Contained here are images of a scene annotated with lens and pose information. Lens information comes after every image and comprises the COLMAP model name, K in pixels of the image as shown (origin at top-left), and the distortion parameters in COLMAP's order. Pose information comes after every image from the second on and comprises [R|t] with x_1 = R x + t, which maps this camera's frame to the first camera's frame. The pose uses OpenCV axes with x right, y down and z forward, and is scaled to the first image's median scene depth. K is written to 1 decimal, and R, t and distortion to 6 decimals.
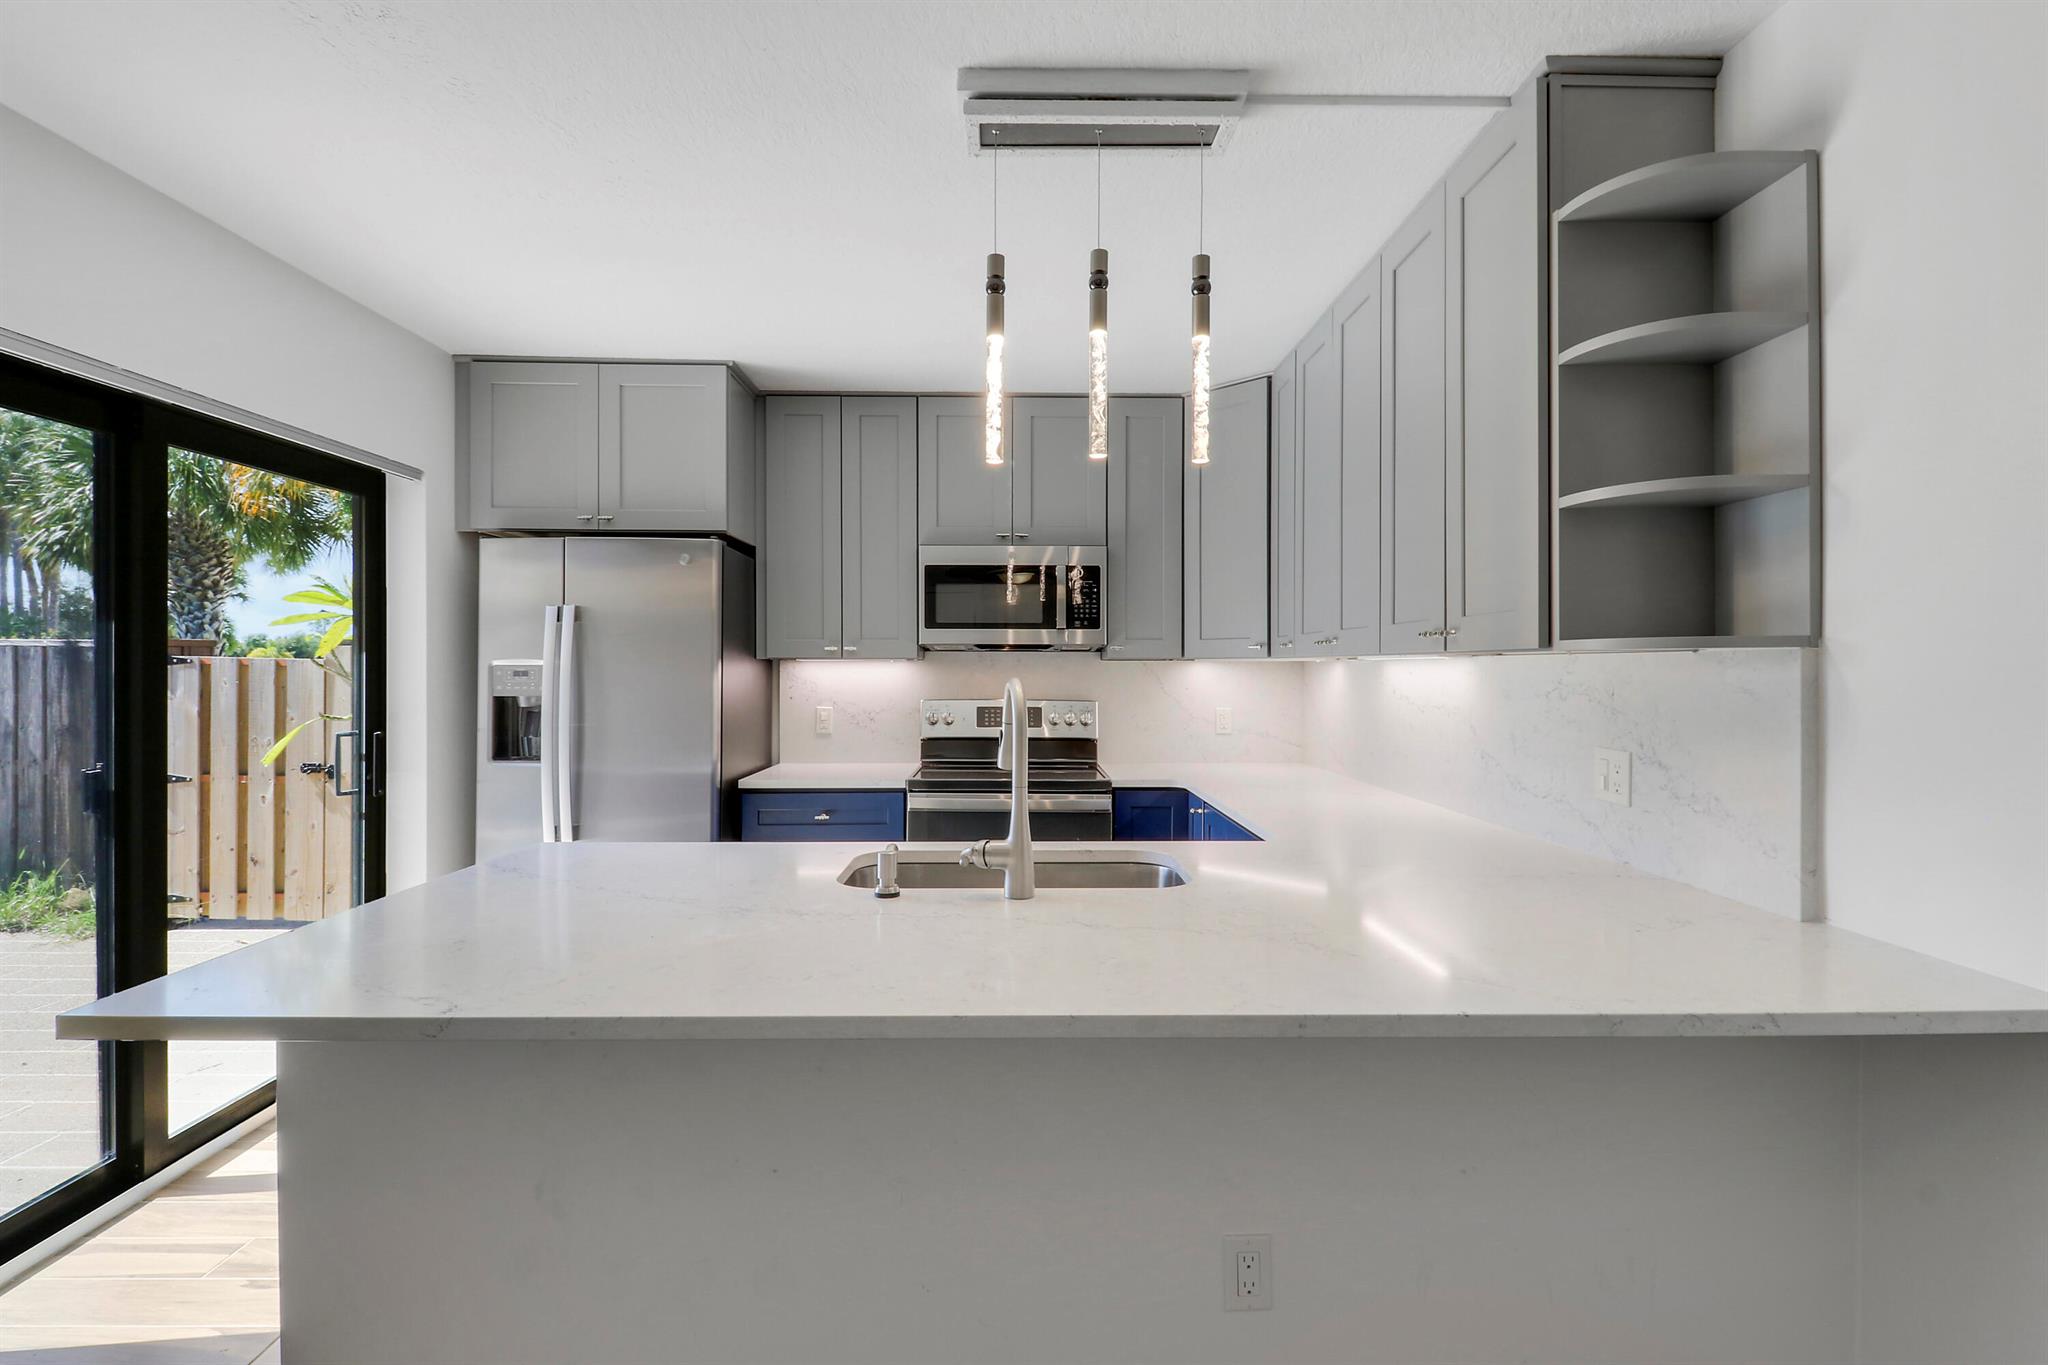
lens RADIAL K [[959.2, 0, 1025.4], [0, 959.2, 669.5], [0, 0, 1]] dist [0.004374, -0.012520]
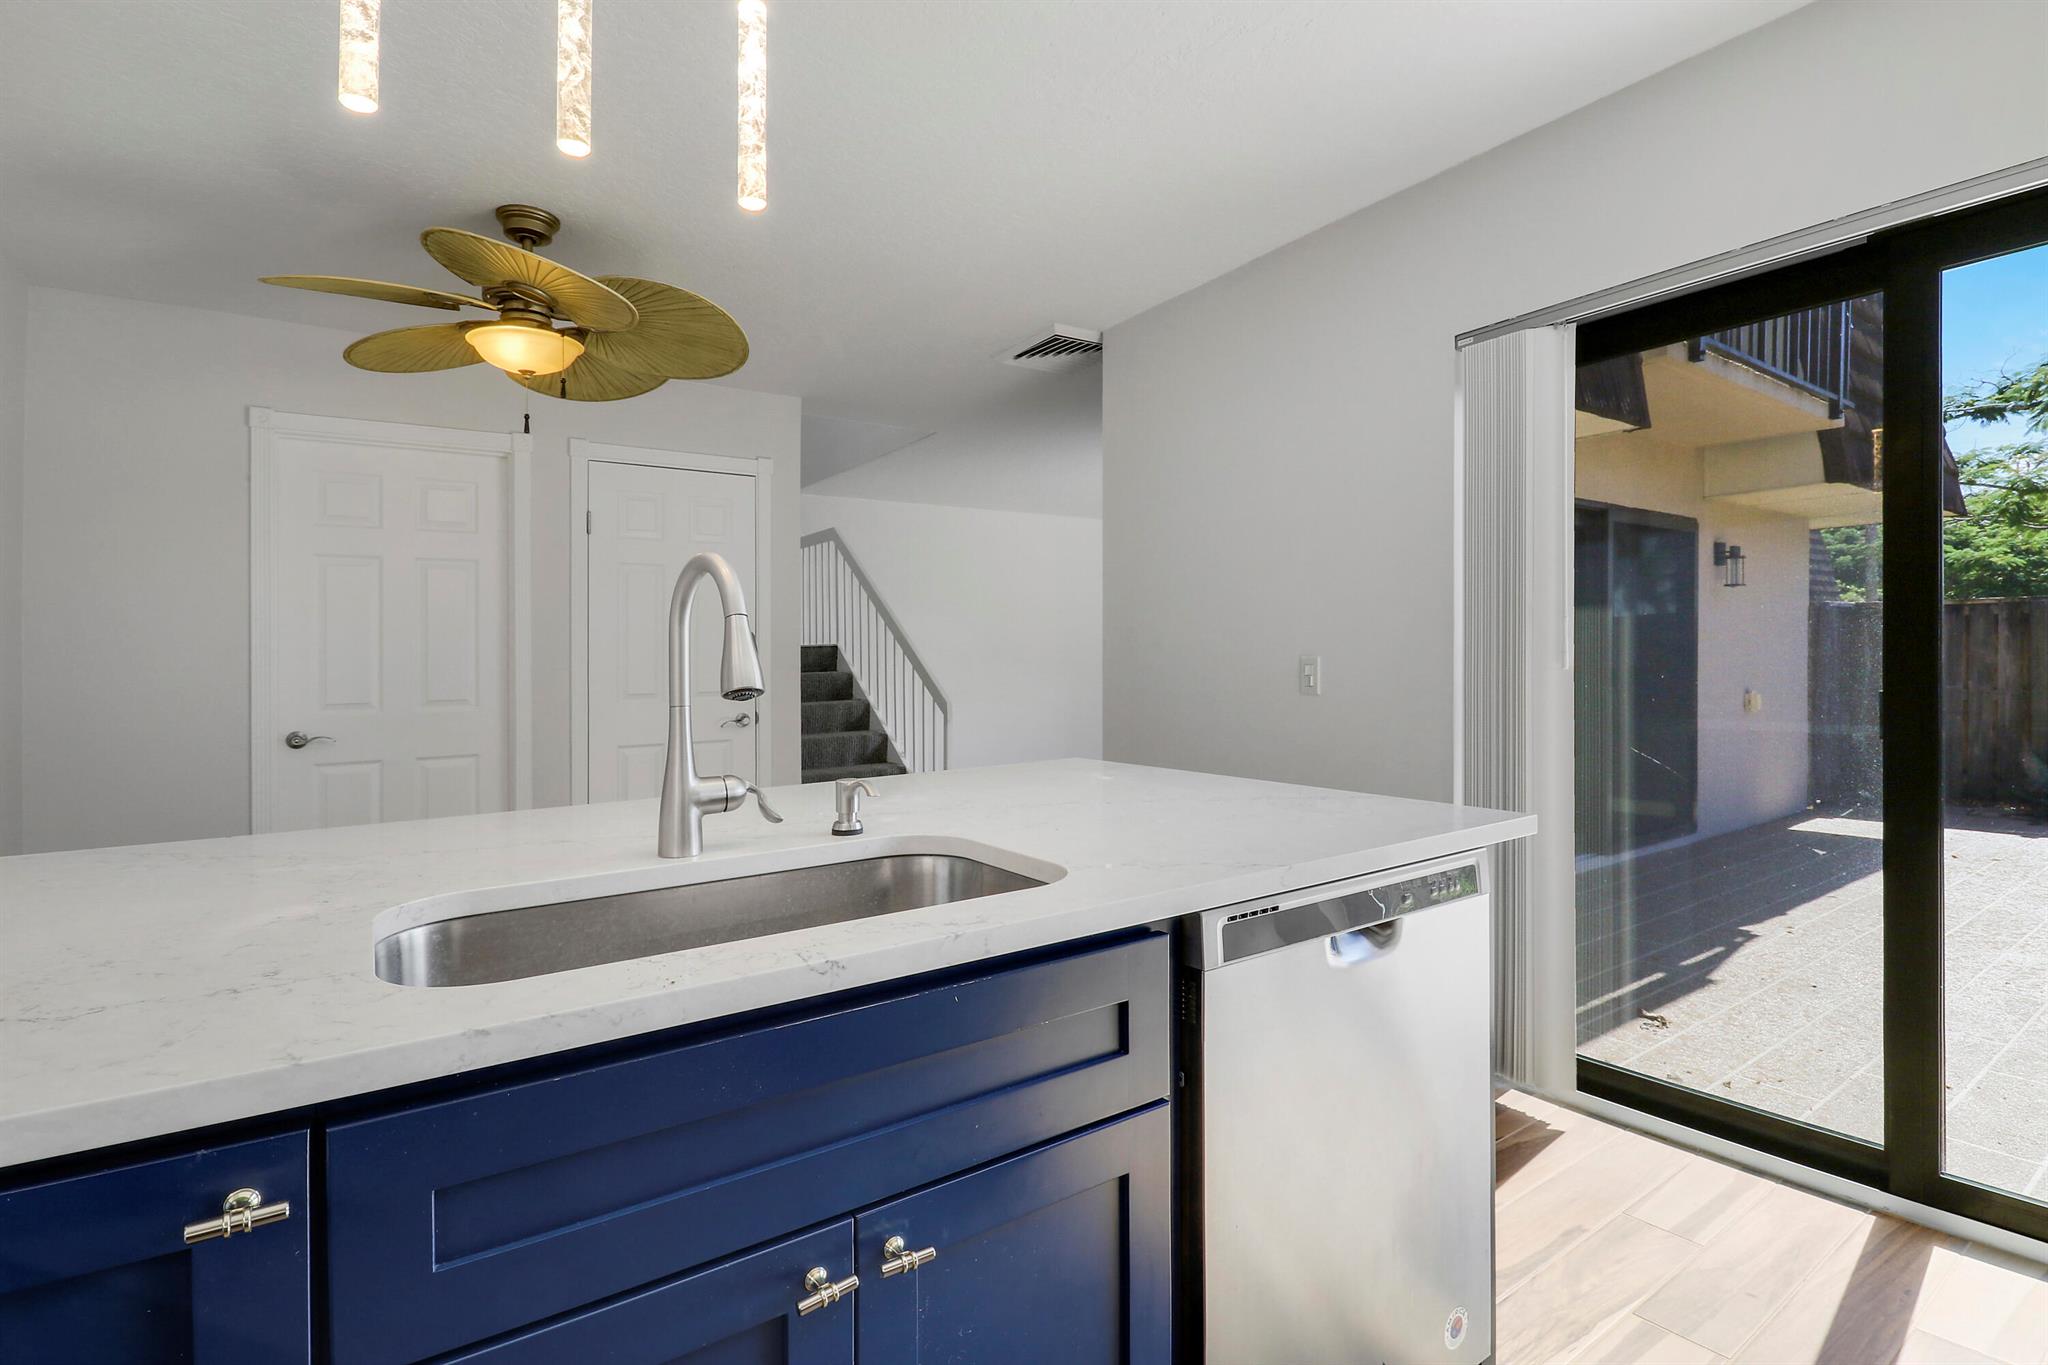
lens RADIAL K [[959.2, 0, 1025.0], [0, 959.2, 675.5], [0, 0, 1]] dist [0.004374, -0.012520]
pose [[-0.836703, 0.021201, -0.547247, 0.086015], [0.016013, 0.999770, 0.014249, 0.045639], [0.547423, 0.003159, -0.836850, 0.849367]]
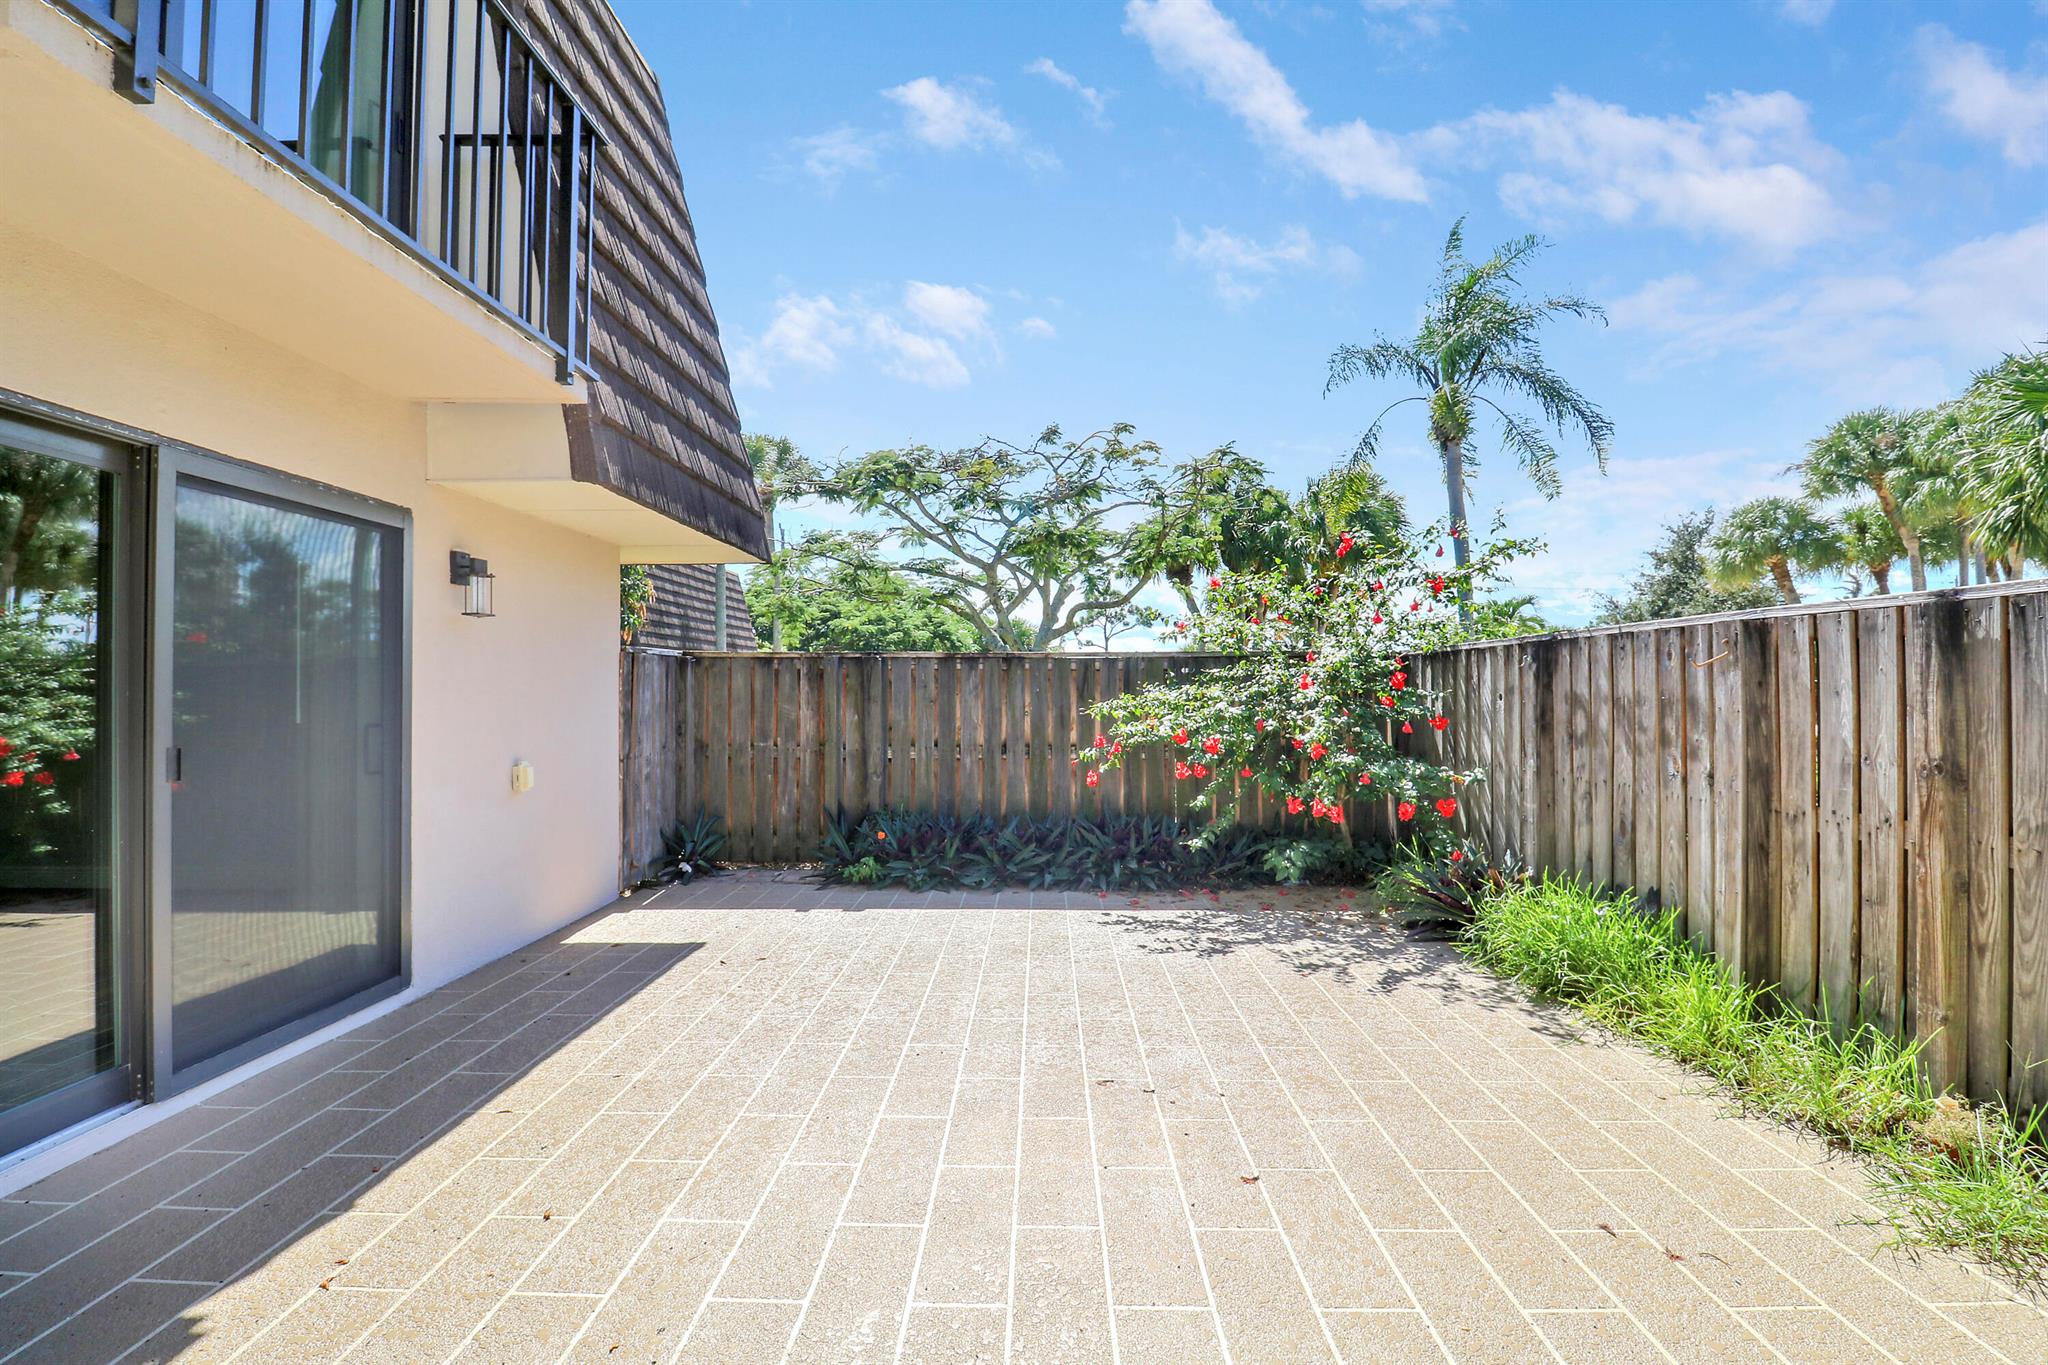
lens RADIAL K [[974.0, 0, 1037.2], [0, 974.0, 687.0], [0, 0, 1]] dist [-0.003417, -0.007327]
pose [[-0.028776, -0.005163, -0.999573, -0.757159], [0.008682, 0.999948, -0.005414, 0.030121], [0.999548, -0.008834, -0.028729, 0.840119]]
